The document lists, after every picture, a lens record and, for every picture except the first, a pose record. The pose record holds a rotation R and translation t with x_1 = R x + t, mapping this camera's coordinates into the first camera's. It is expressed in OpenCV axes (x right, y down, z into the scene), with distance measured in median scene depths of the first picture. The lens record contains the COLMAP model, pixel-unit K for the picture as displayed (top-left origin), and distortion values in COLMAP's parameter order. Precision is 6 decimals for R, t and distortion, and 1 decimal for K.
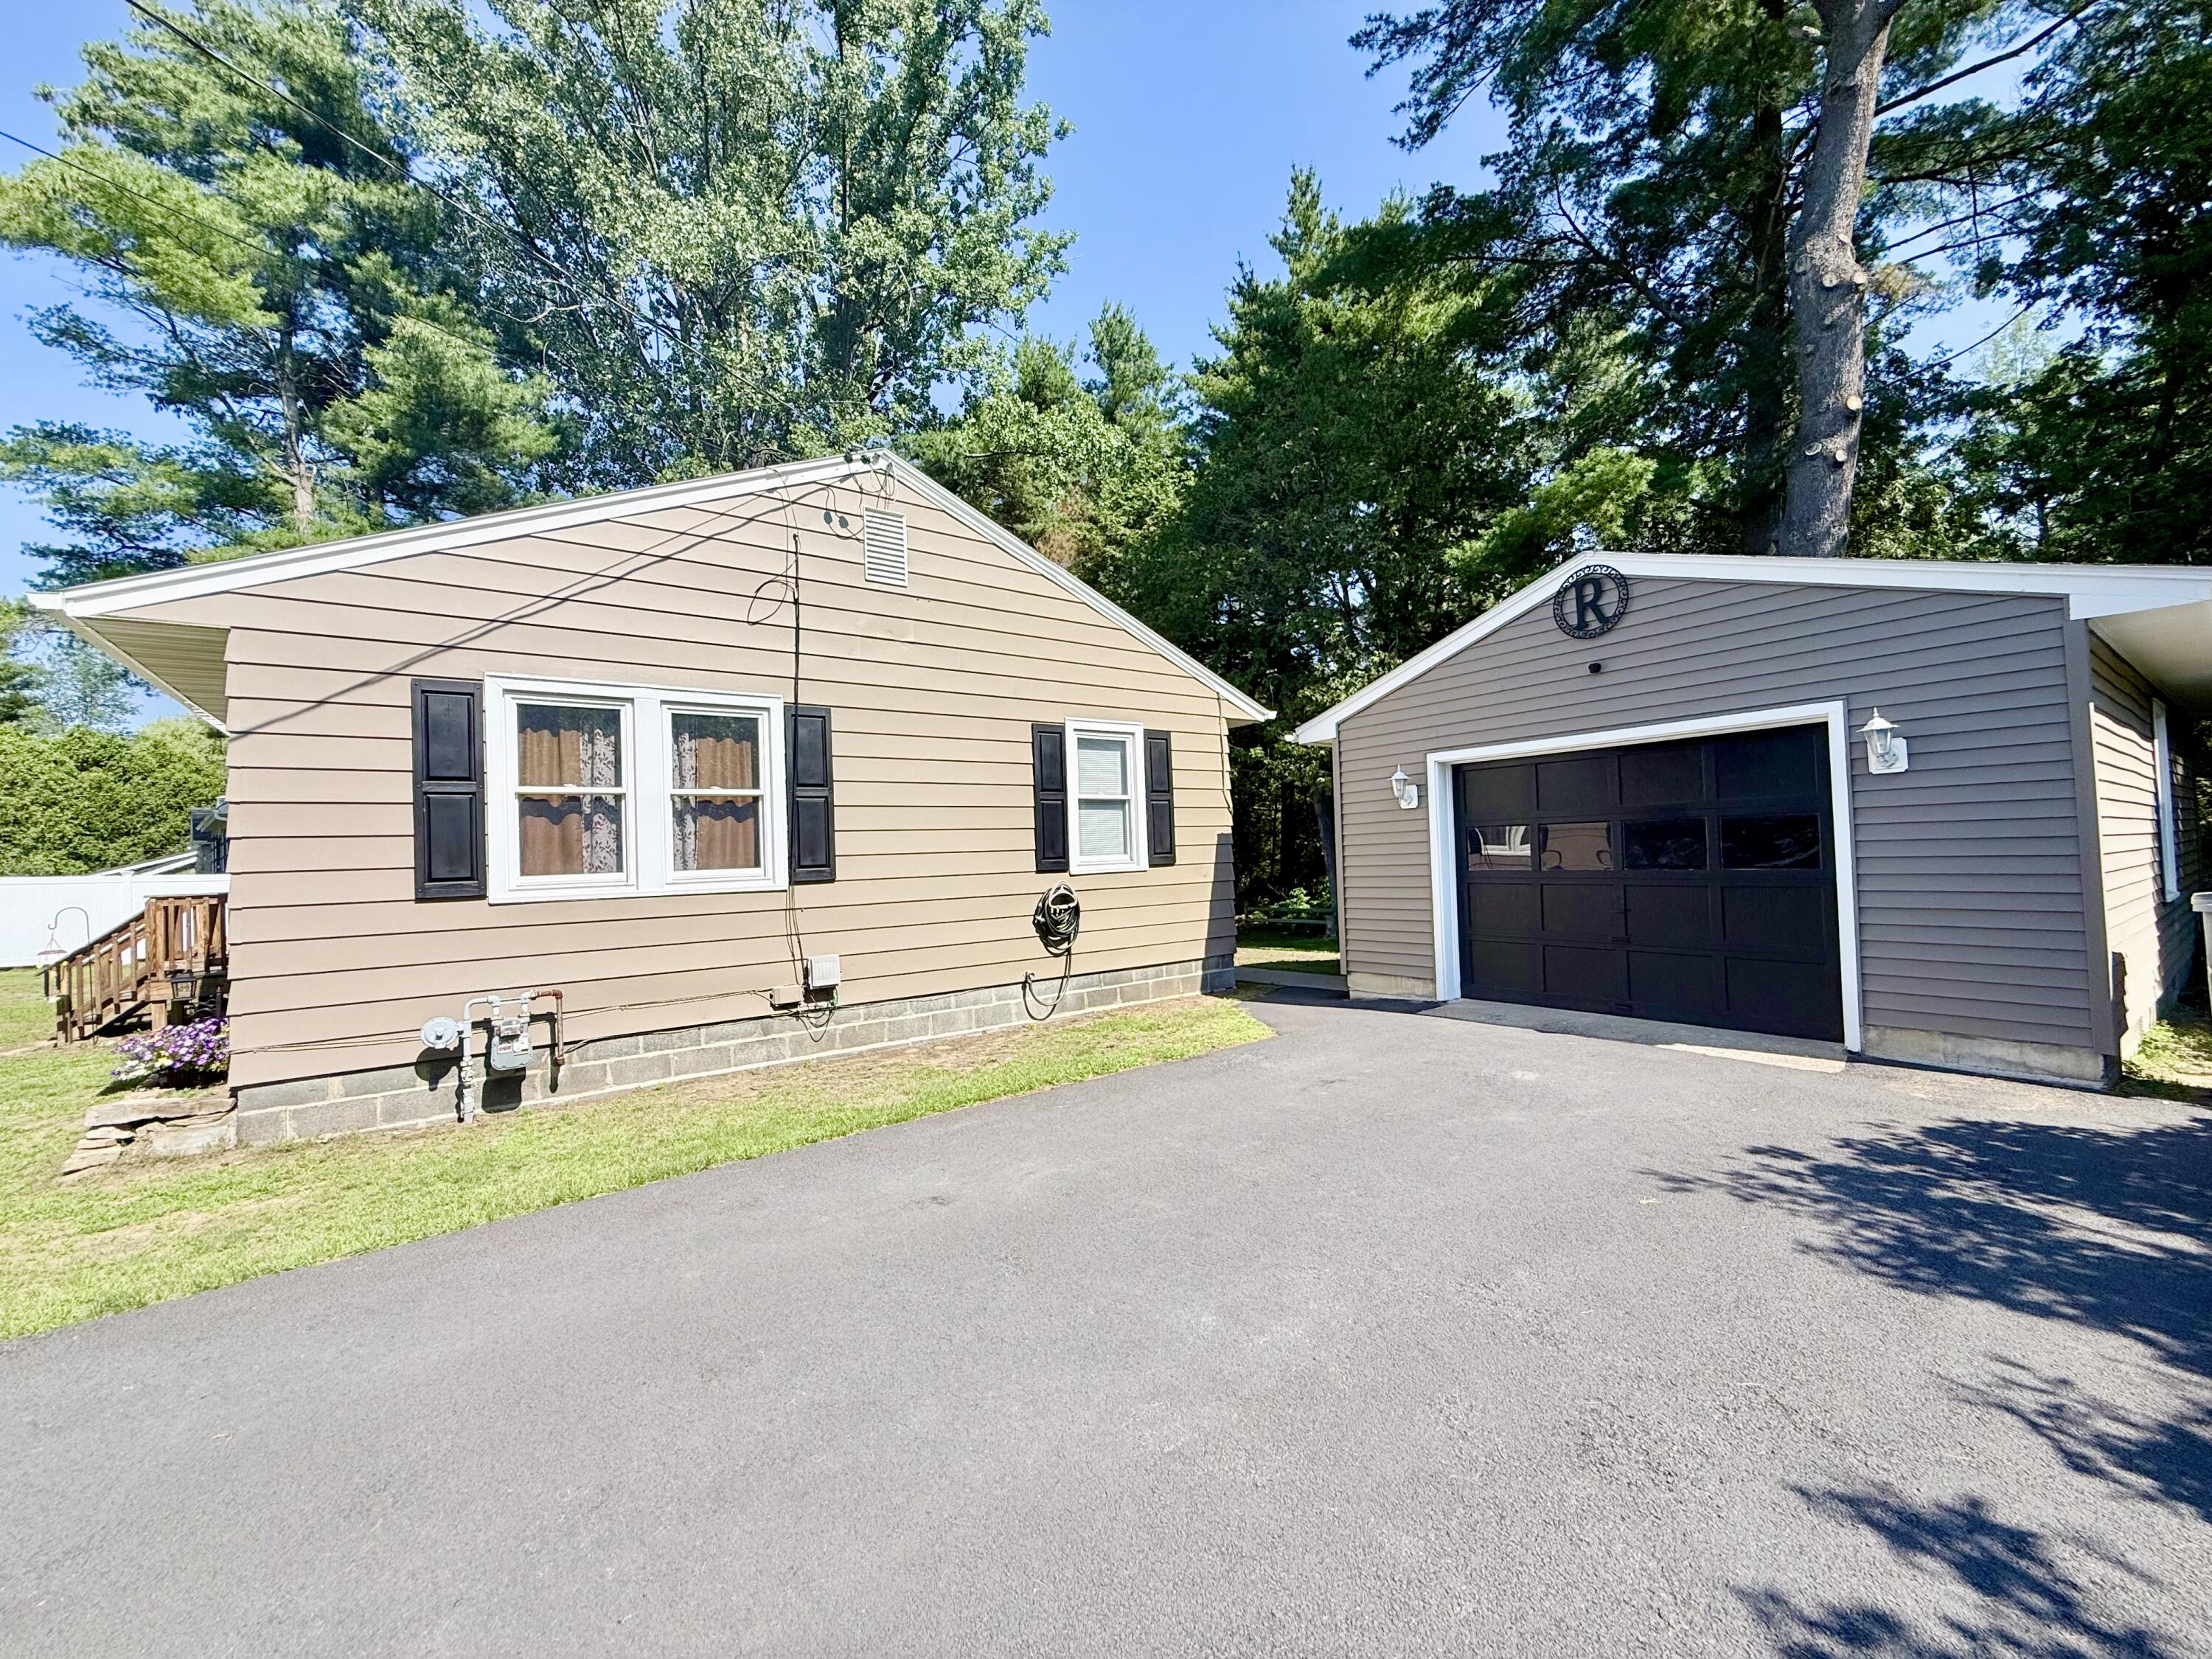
lens RADIAL K [[882.9, 0, 1106.0], [0, 882.9, 829.5], [0, 0, 1]] dist [0.000871, 0.000511]
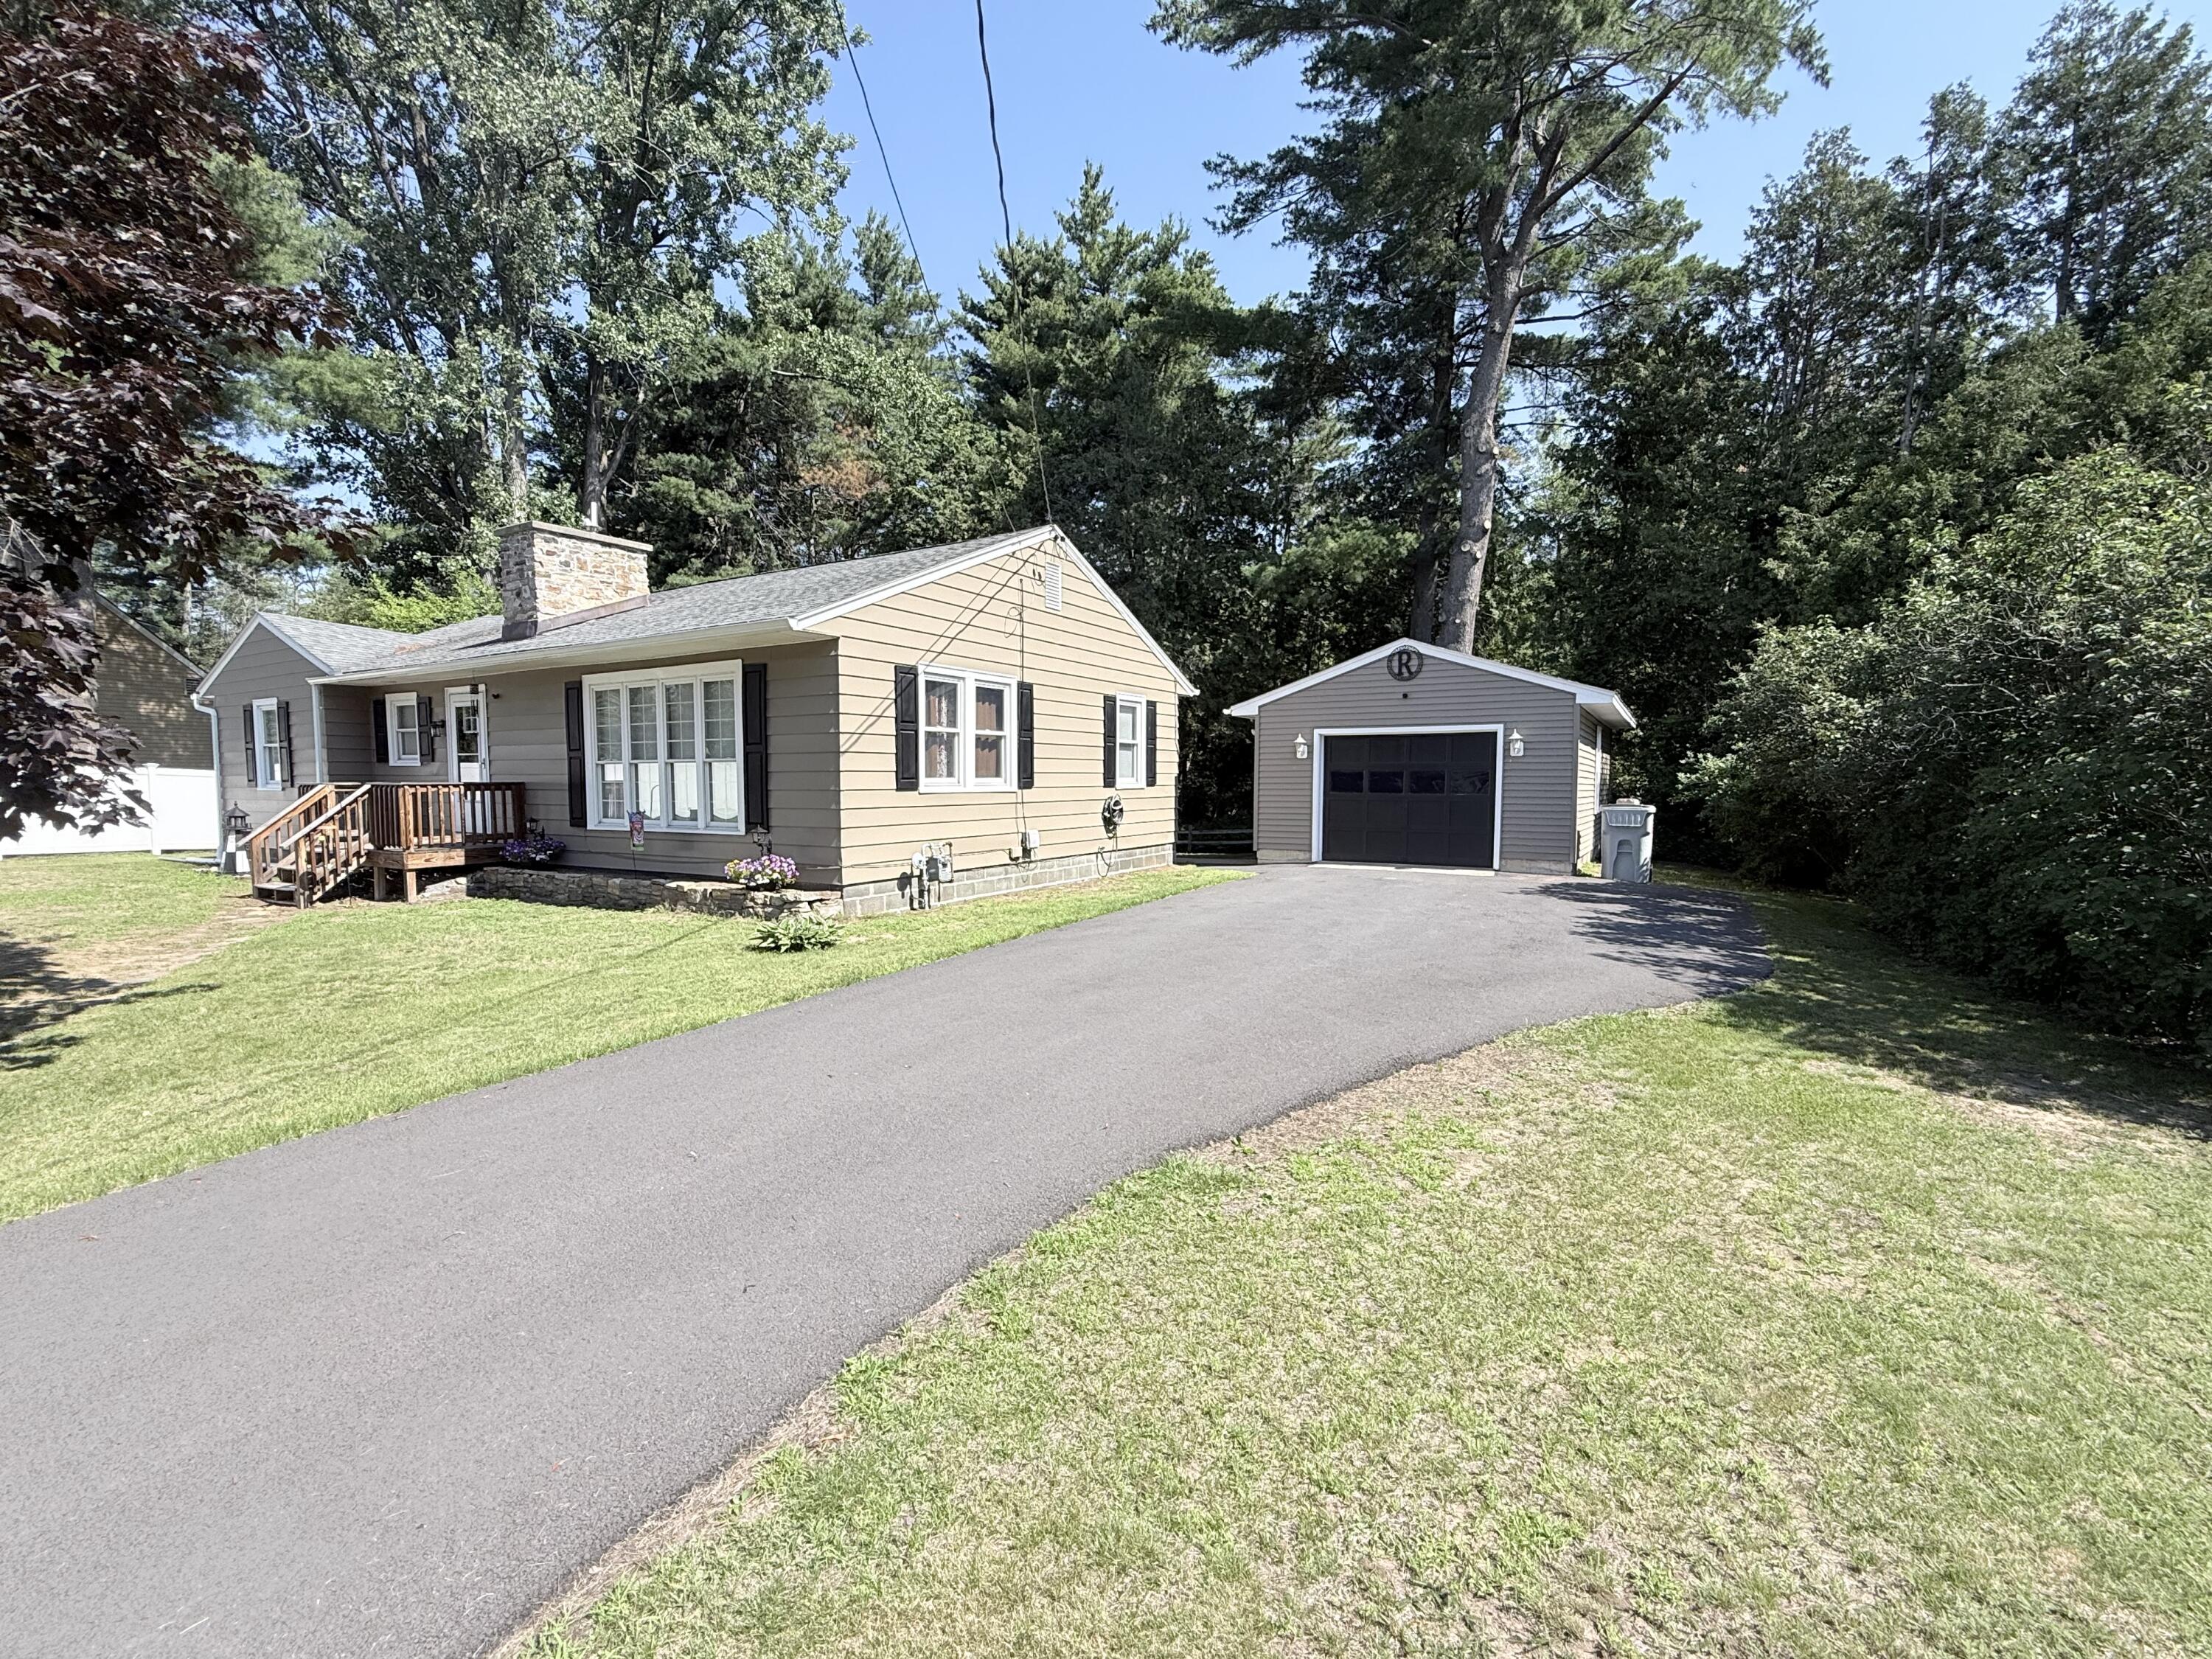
lens RADIAL K [[996.8, 0, 1106.0], [0, 996.8, 829.5], [0, 0, 1]] dist [0.017799, 0.000296]
pose [[0.916340, 0.014487, 0.400139, -0.816466], [-0.043607, 0.997012, 0.063766, 0.009161], [-0.398020, -0.075880, 0.914233, -0.708640]]
